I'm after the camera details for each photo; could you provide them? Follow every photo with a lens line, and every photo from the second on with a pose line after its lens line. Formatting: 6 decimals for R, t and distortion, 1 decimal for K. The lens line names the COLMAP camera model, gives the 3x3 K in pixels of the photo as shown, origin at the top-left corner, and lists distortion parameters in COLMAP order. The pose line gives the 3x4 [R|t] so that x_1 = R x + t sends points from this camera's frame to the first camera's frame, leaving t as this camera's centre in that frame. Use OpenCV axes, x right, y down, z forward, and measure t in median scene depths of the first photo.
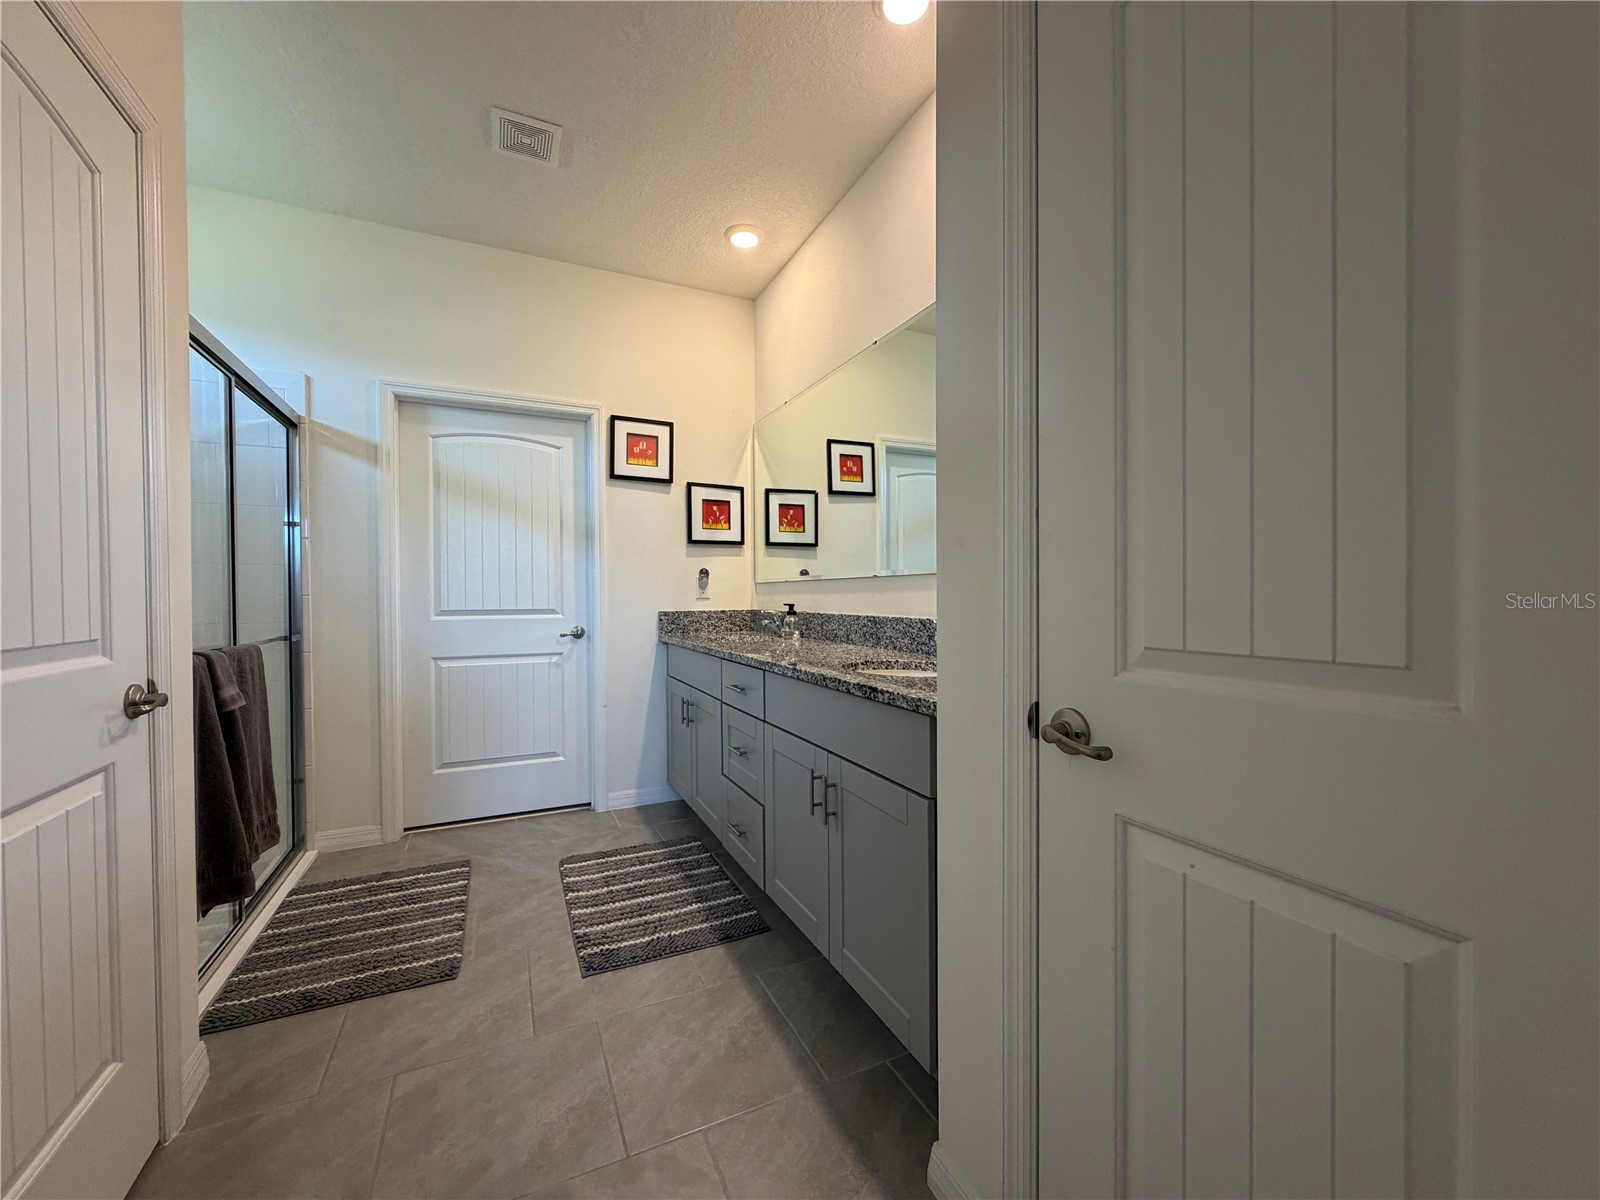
lens RADIAL K [[637.0, 0, 796.2], [0, 637.0, 601.0], [0, 0, 1]] dist [0.000264, 0.000221]
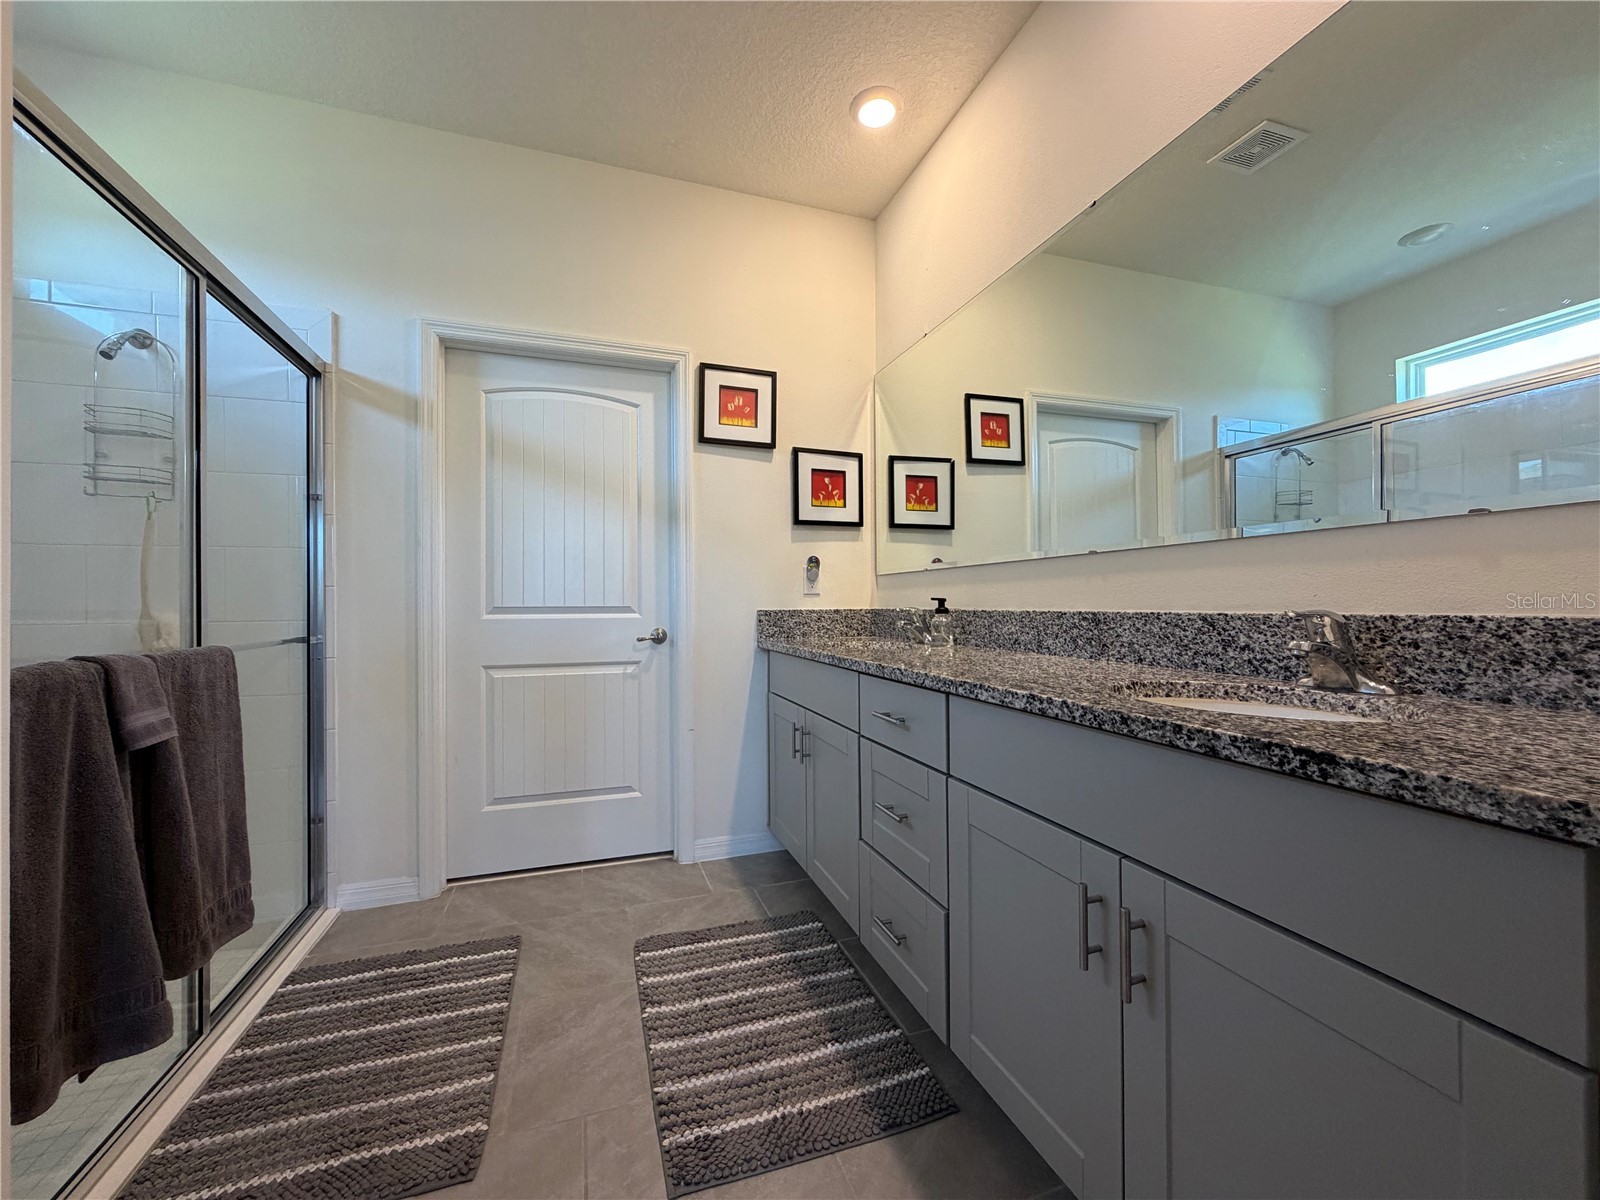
lens RADIAL K [[637.0, 0, 796.2], [0, 637.0, 601.0], [0, 0, 1]] dist [0.000264, 0.000221]
pose [[0.993748, -0.000091, -0.111649, -0.093481], [-0.001464, 0.999903, -0.013851, 0.018409], [0.111639, 0.013928, 0.993651, 0.256114]]
